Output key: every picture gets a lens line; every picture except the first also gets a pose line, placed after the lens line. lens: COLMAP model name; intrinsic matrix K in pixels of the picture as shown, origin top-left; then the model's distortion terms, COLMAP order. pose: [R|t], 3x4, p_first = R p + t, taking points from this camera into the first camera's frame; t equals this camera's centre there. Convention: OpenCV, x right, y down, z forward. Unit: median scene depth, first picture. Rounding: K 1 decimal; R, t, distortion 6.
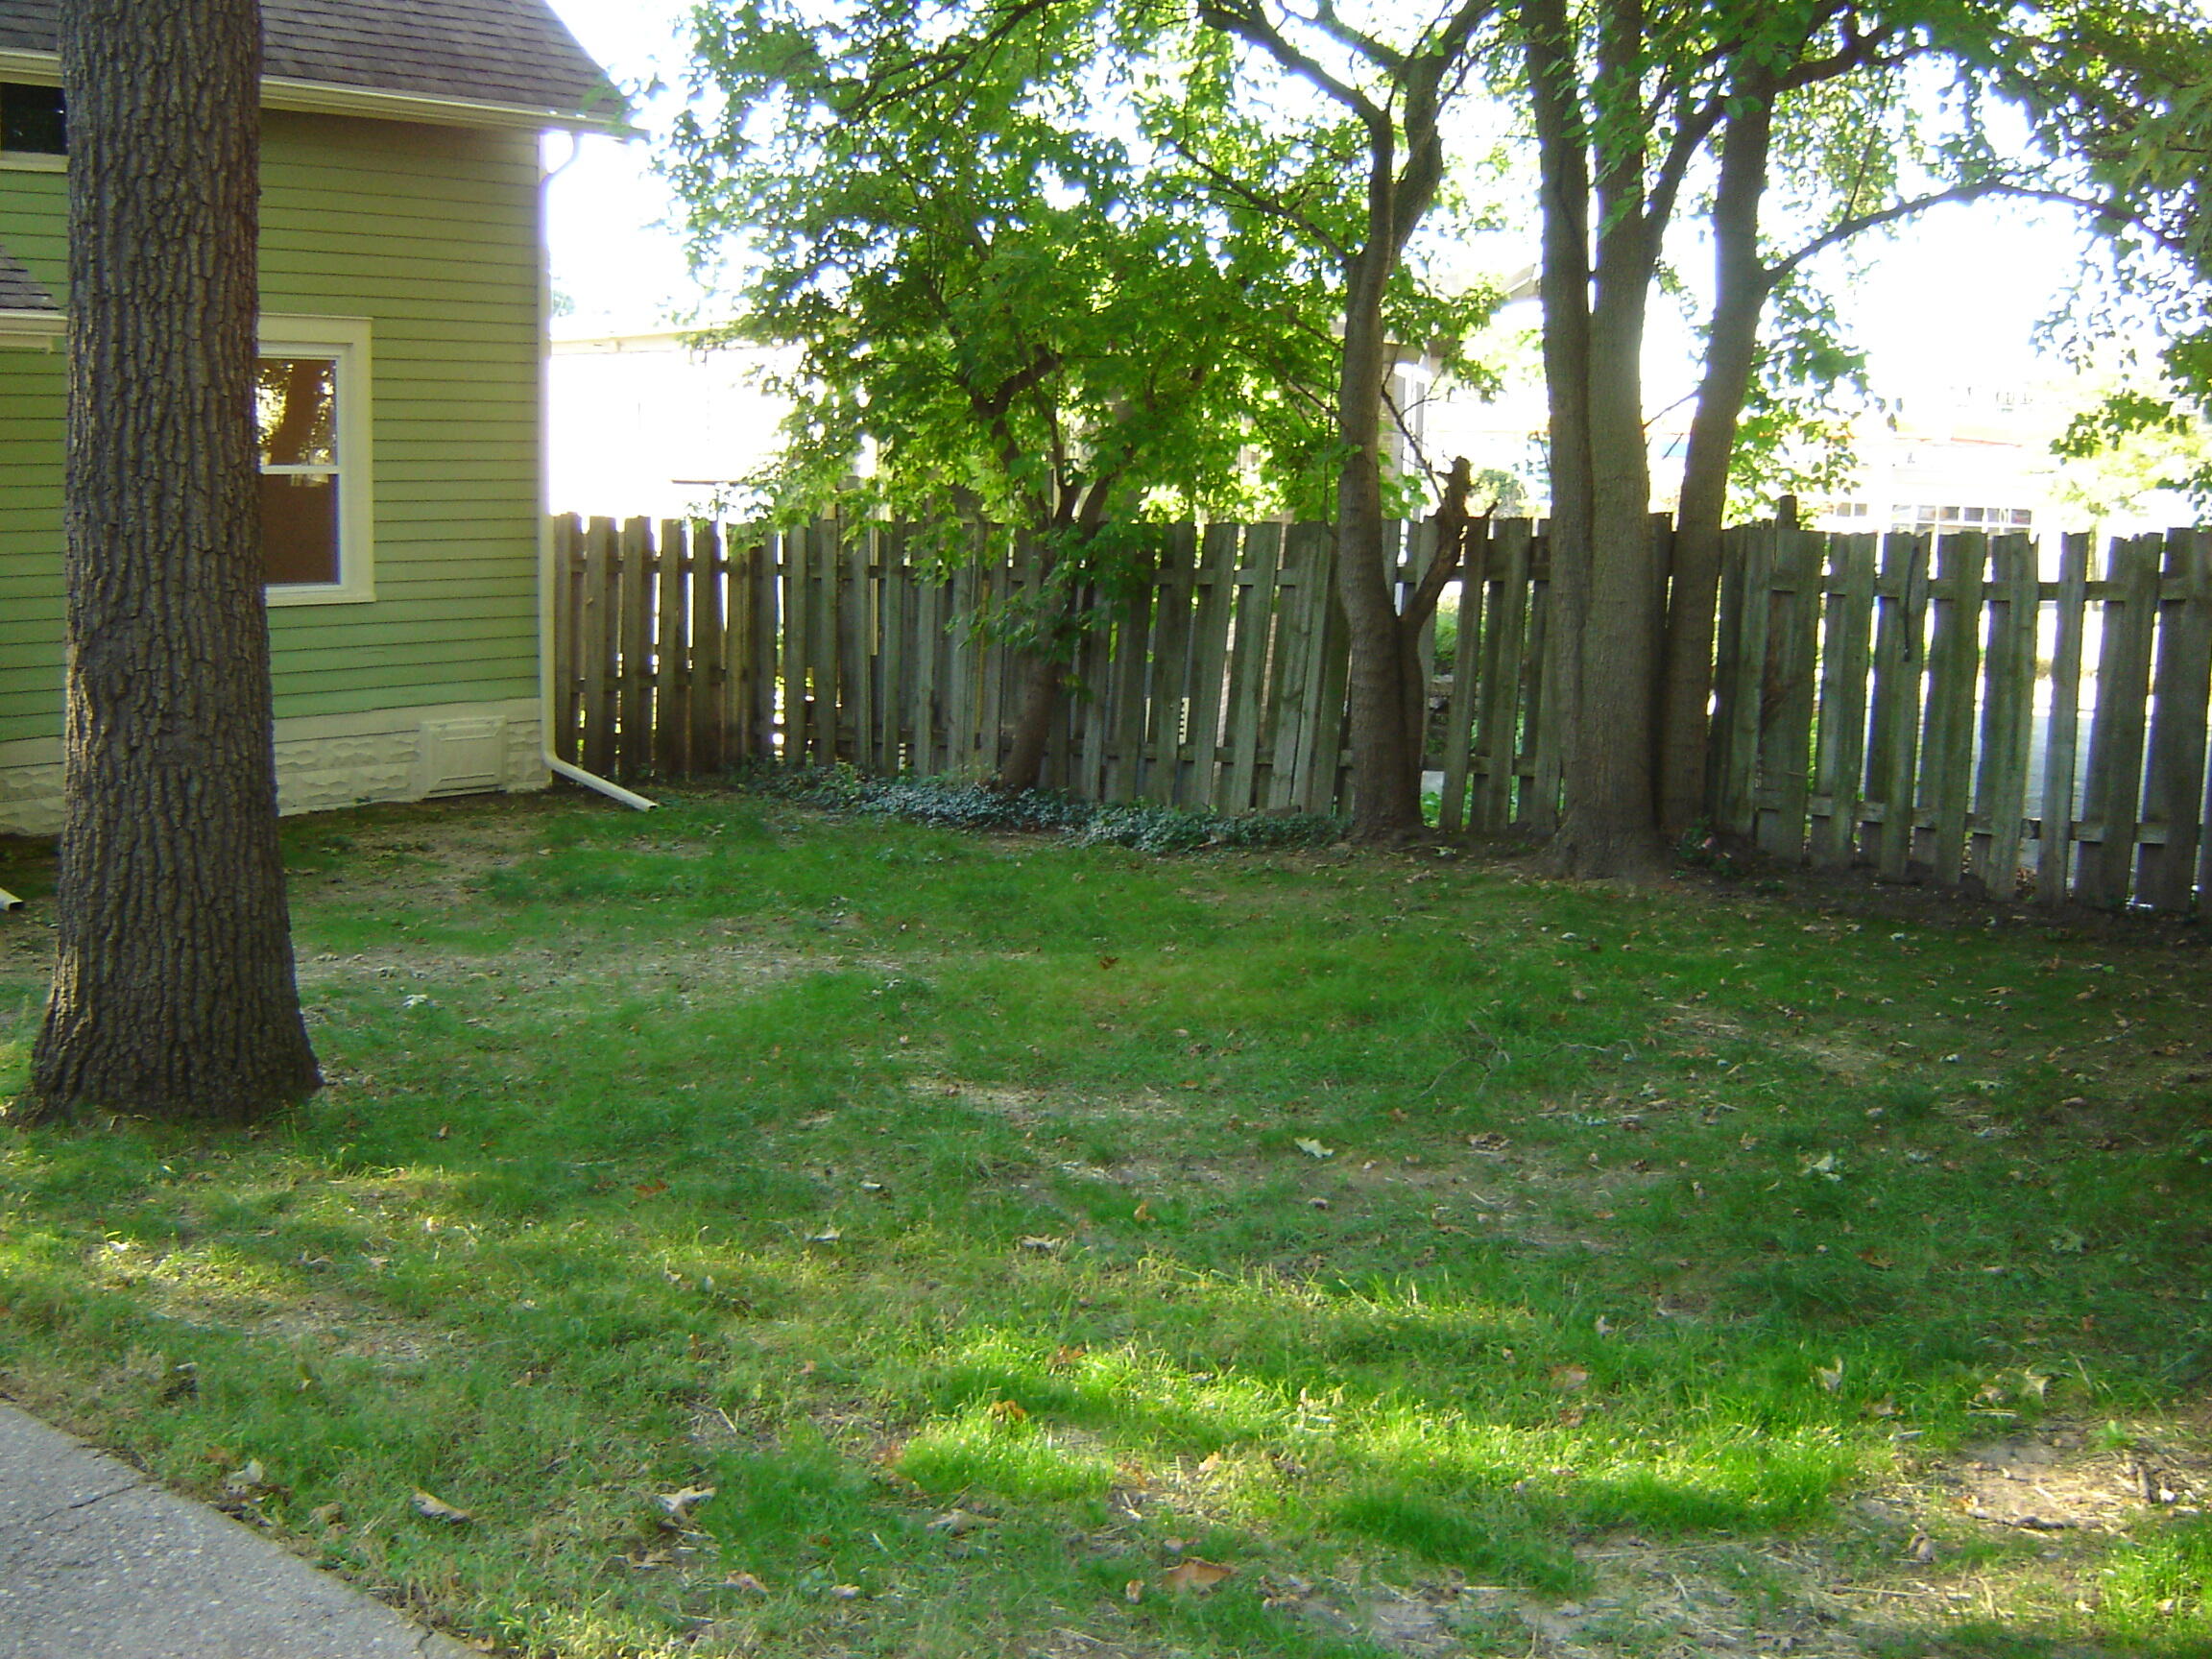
lens RADIAL K [[2574.8, 0, 1103.7], [0, 2574.8, 829.5], [0, 0, 1]] dist [-0.123626, 0.000000]
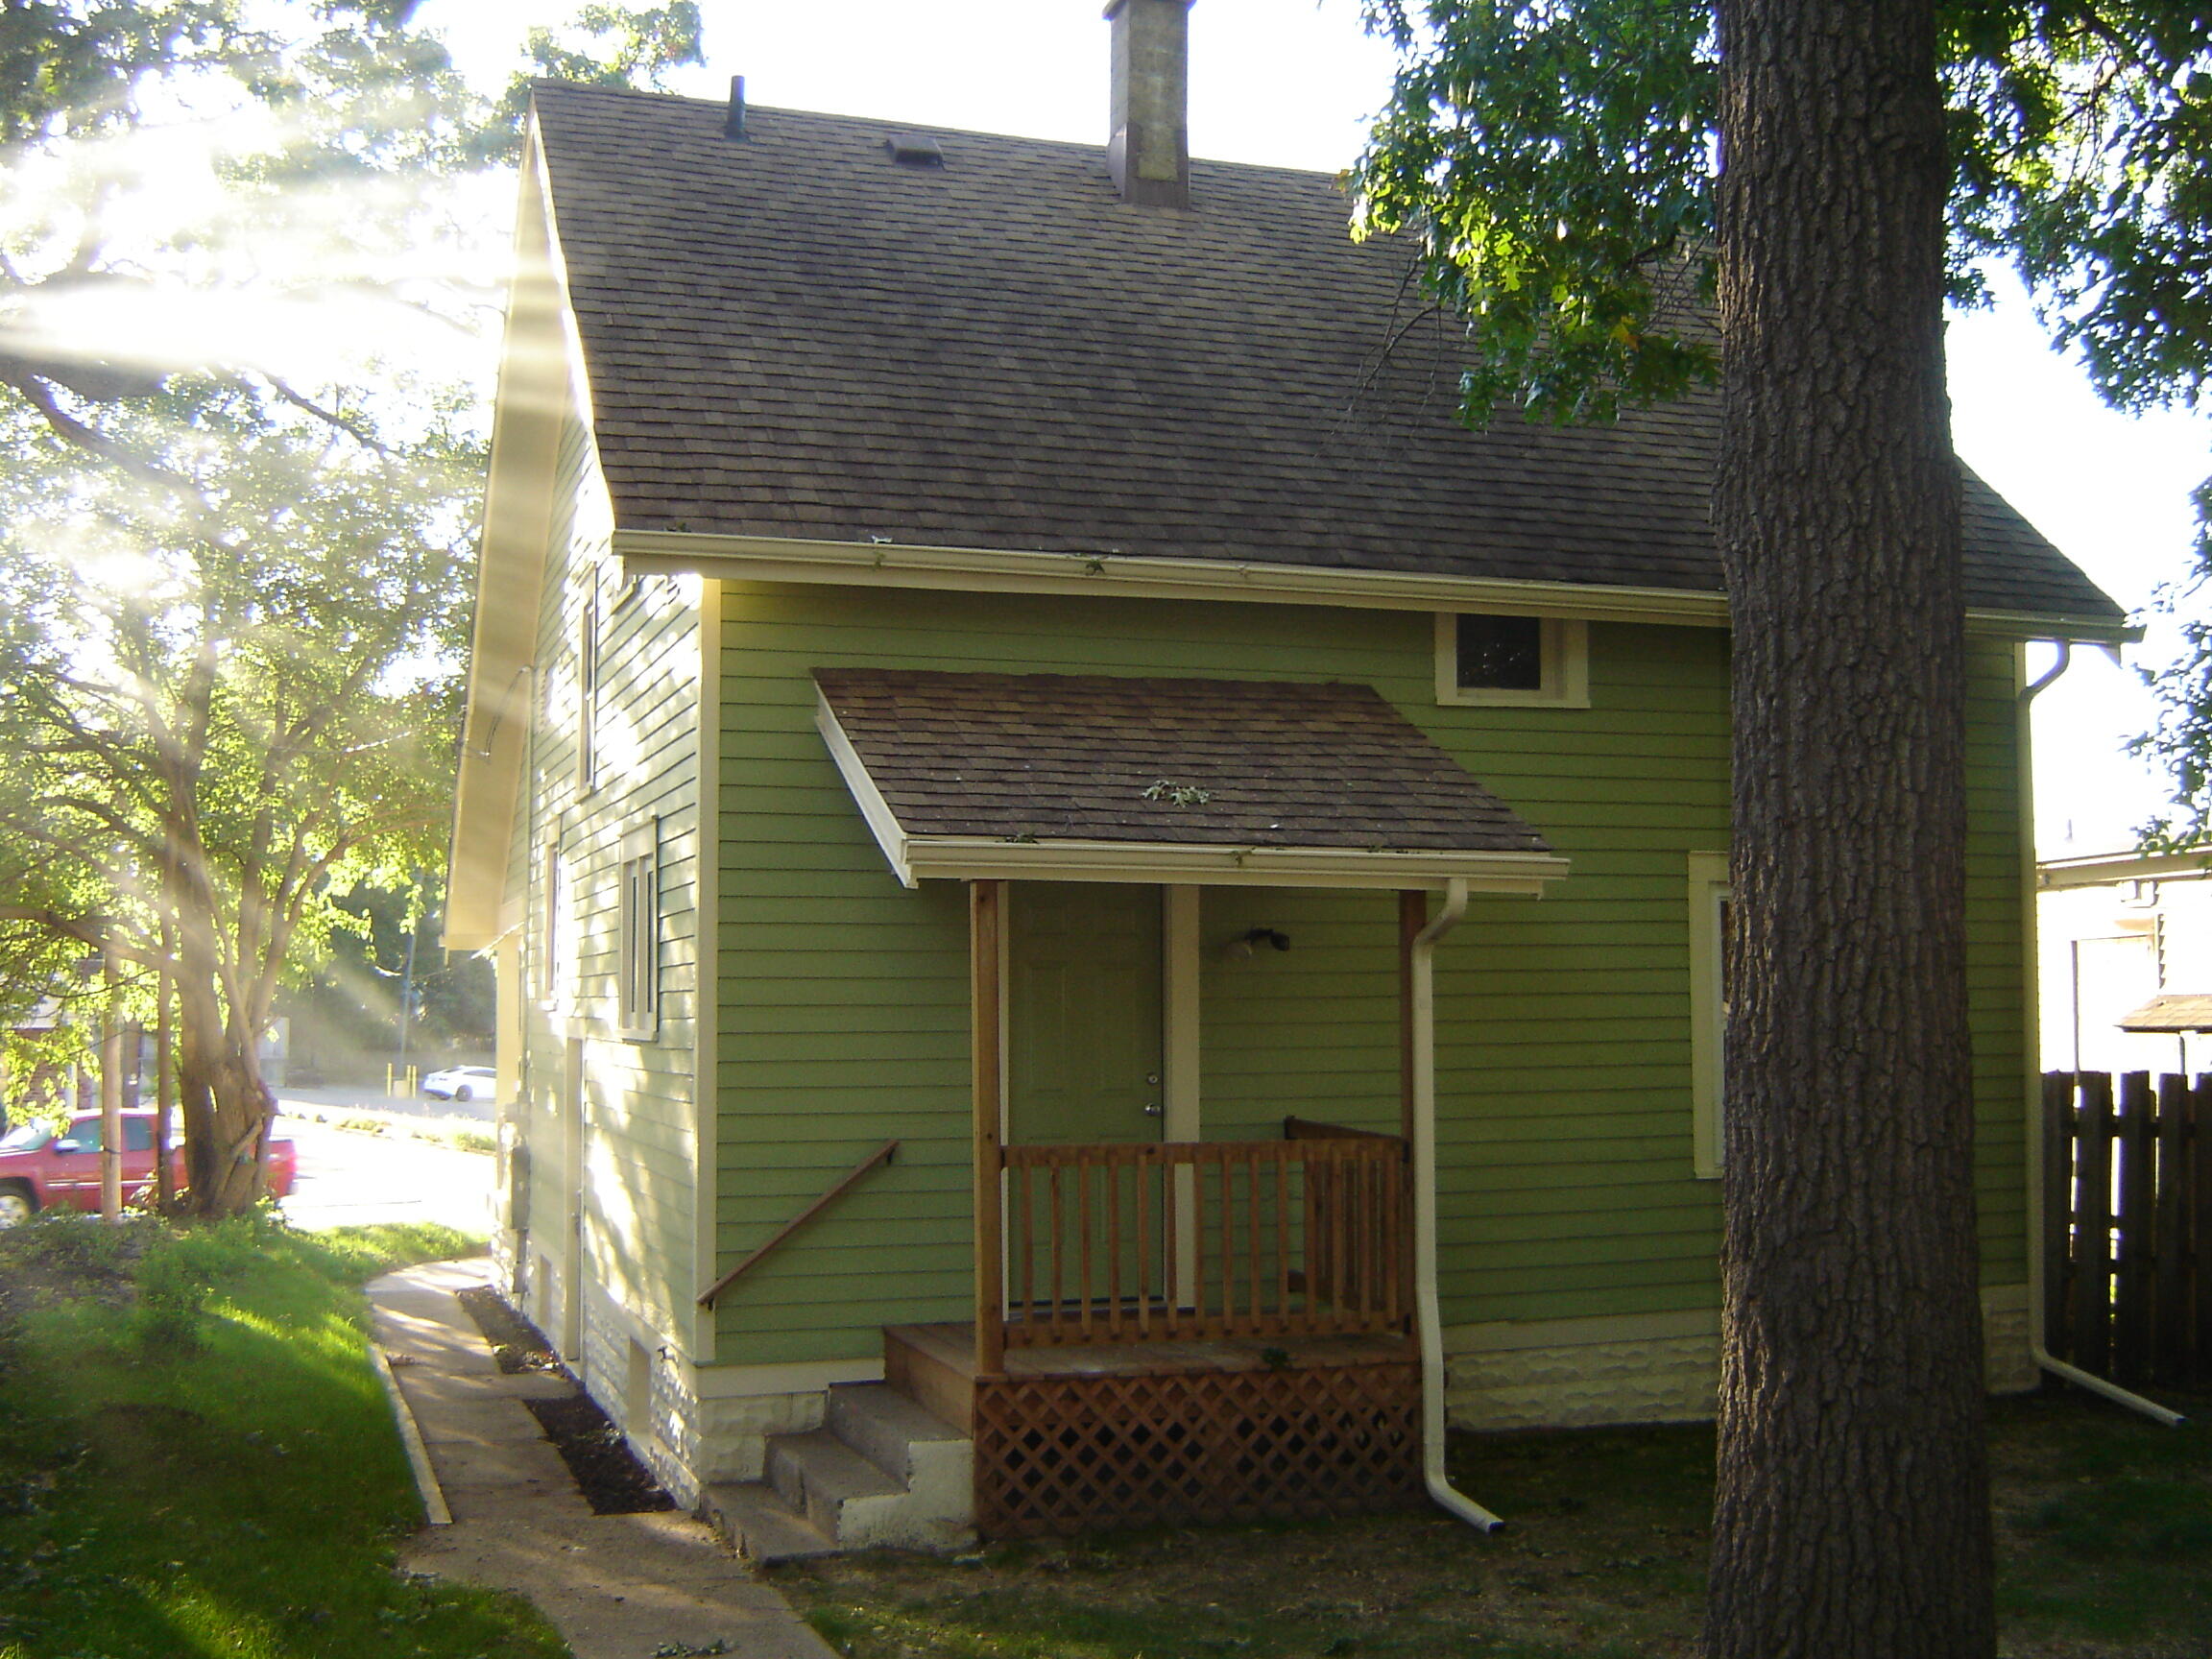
lens RADIAL K [[2574.8, 0, 1106.7], [0, 2574.8, 829.0], [0, 0, 1]] dist [-0.123626, 0.000000]
pose [[0.886648, -0.049382, -0.459800, -0.217890], [-0.048431, 0.978899, -0.198524, -0.039739], [0.459902, 0.198289, 0.865547, 0.206566]]
